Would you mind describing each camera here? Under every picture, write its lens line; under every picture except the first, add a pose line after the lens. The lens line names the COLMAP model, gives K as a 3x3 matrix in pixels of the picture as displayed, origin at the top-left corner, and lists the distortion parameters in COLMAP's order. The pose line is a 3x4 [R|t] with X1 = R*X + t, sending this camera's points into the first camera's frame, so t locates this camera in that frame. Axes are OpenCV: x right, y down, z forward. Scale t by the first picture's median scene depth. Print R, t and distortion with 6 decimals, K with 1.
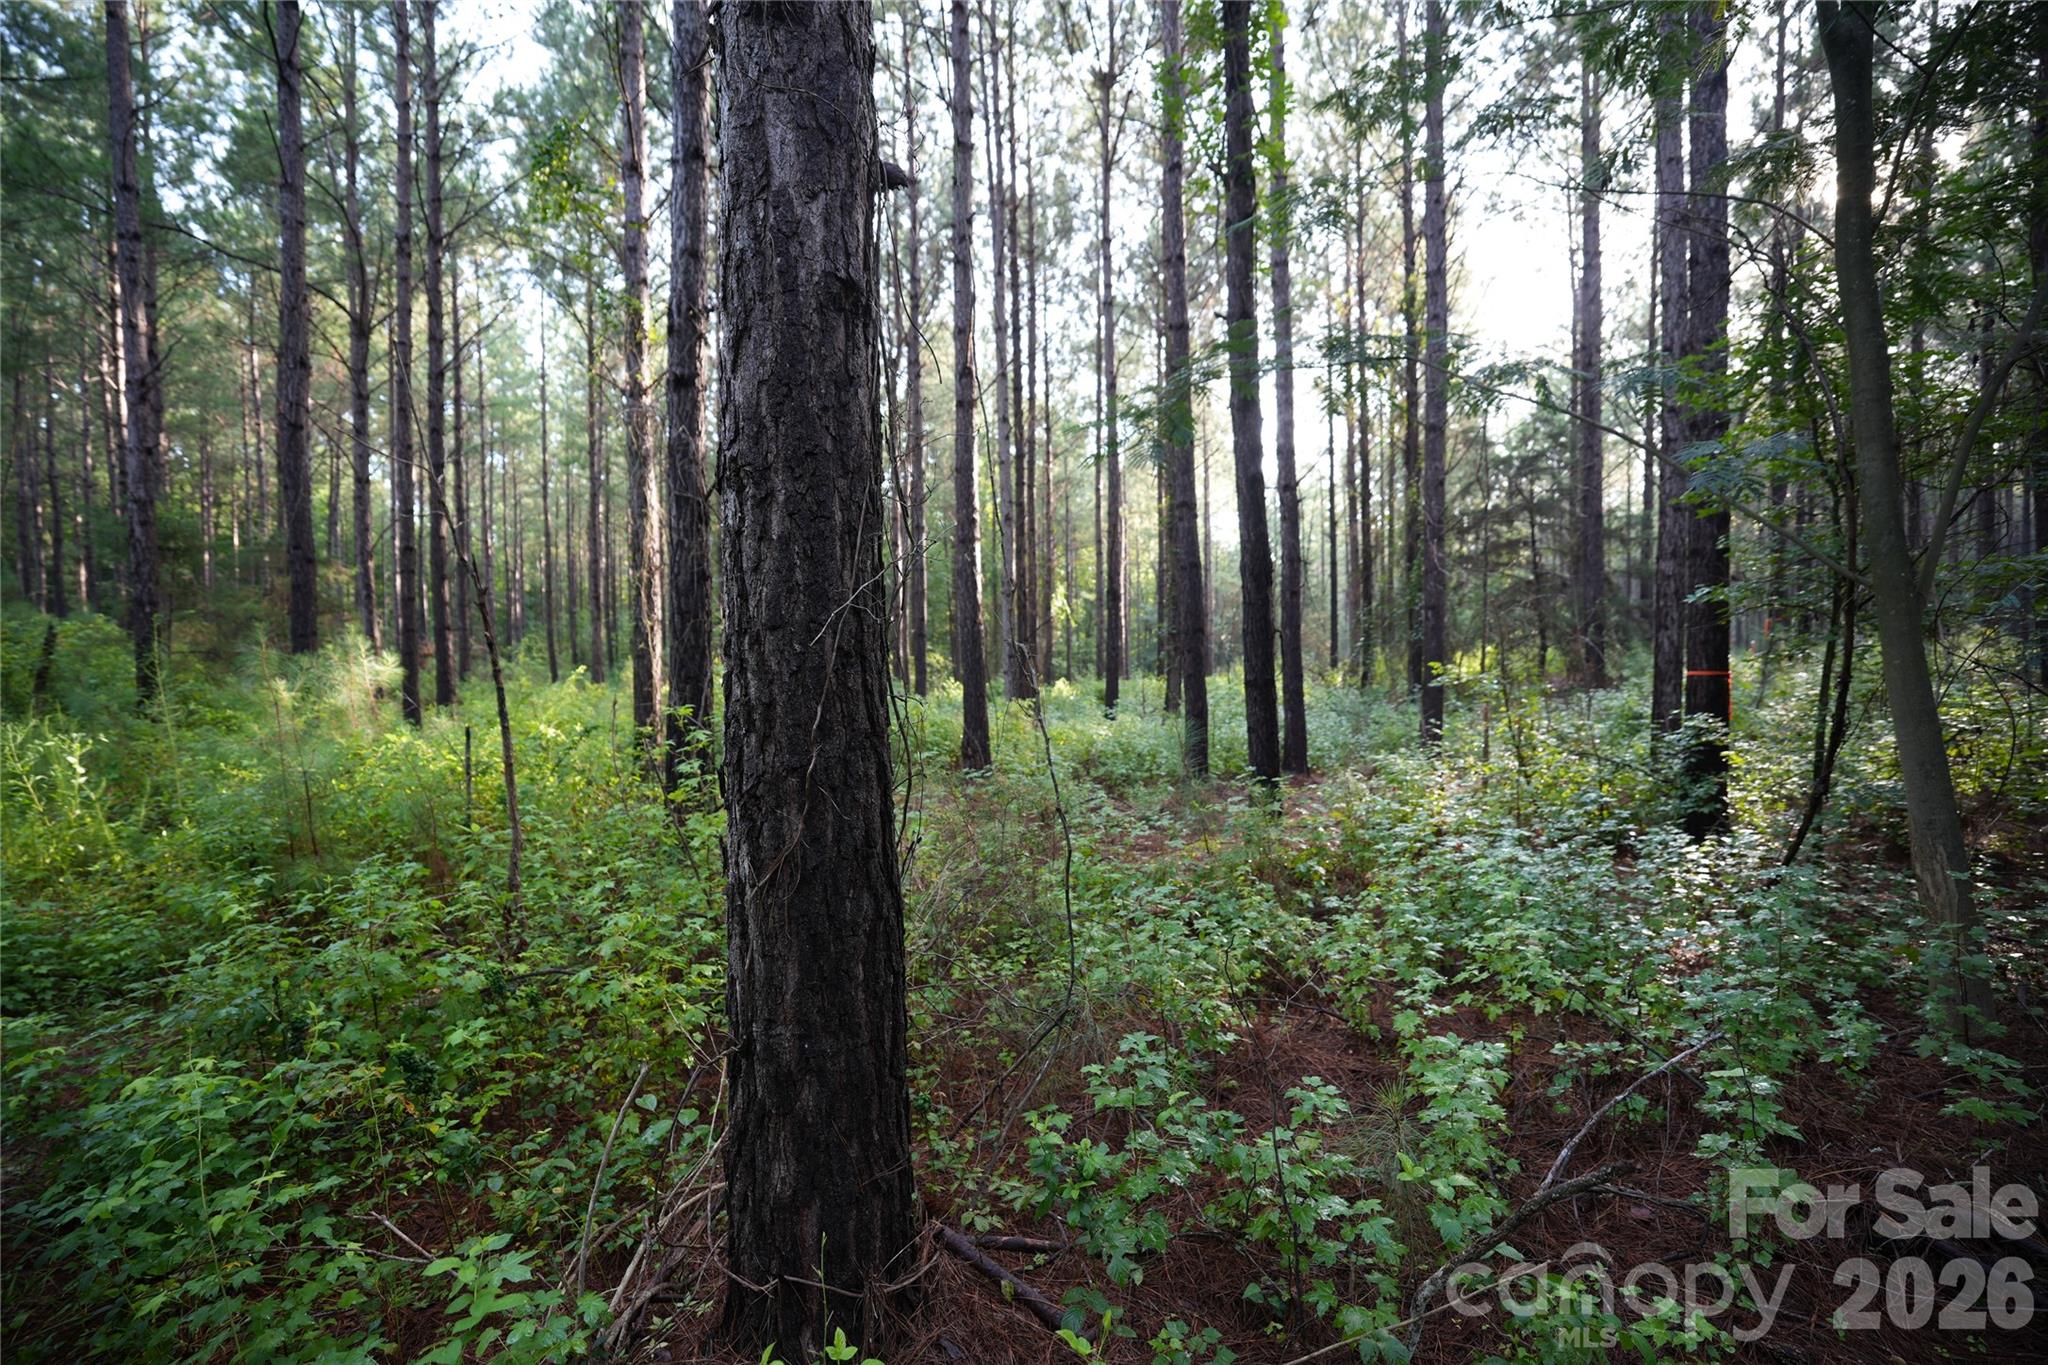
lens RADIAL K [[968.2, 0, 1024.0], [0, 968.2, 689.7], [0, 0, 1]] dist [-0.057609, 0.022801]
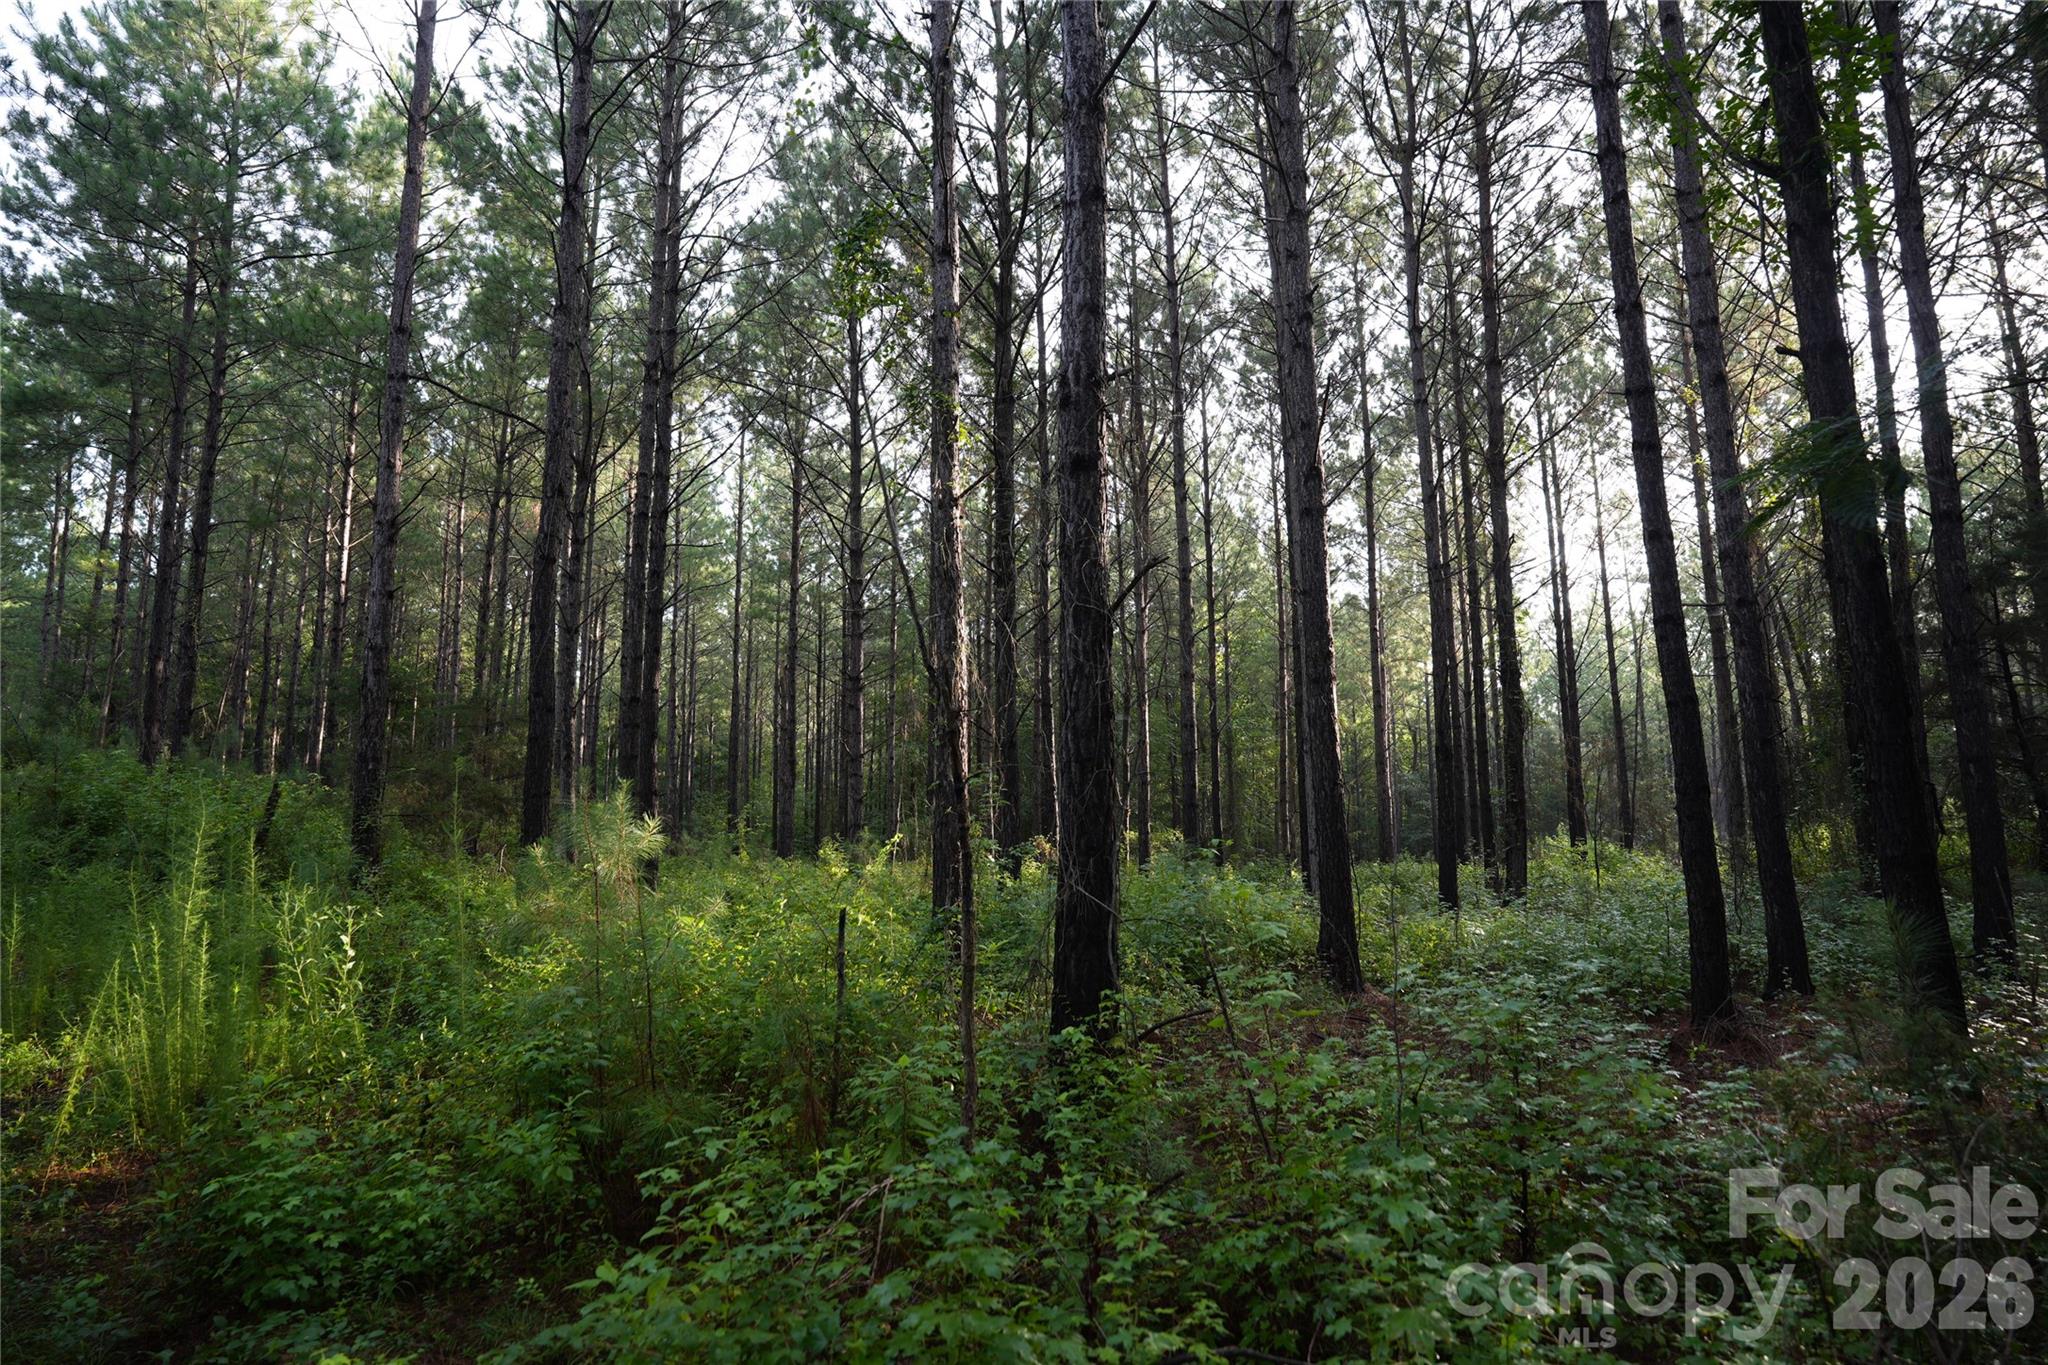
lens RADIAL K [[1120.6, 0, 1009.4], [0, 1120.6, 683.6], [0, 0, 1]] dist [-0.042728, 0.023455]
pose [[0.981368, -0.016566, -0.191421, -0.135619], [-0.015806, 0.985939, -0.166356, 0.003649], [0.191485, 0.166282, 0.967308, 0.076445]]
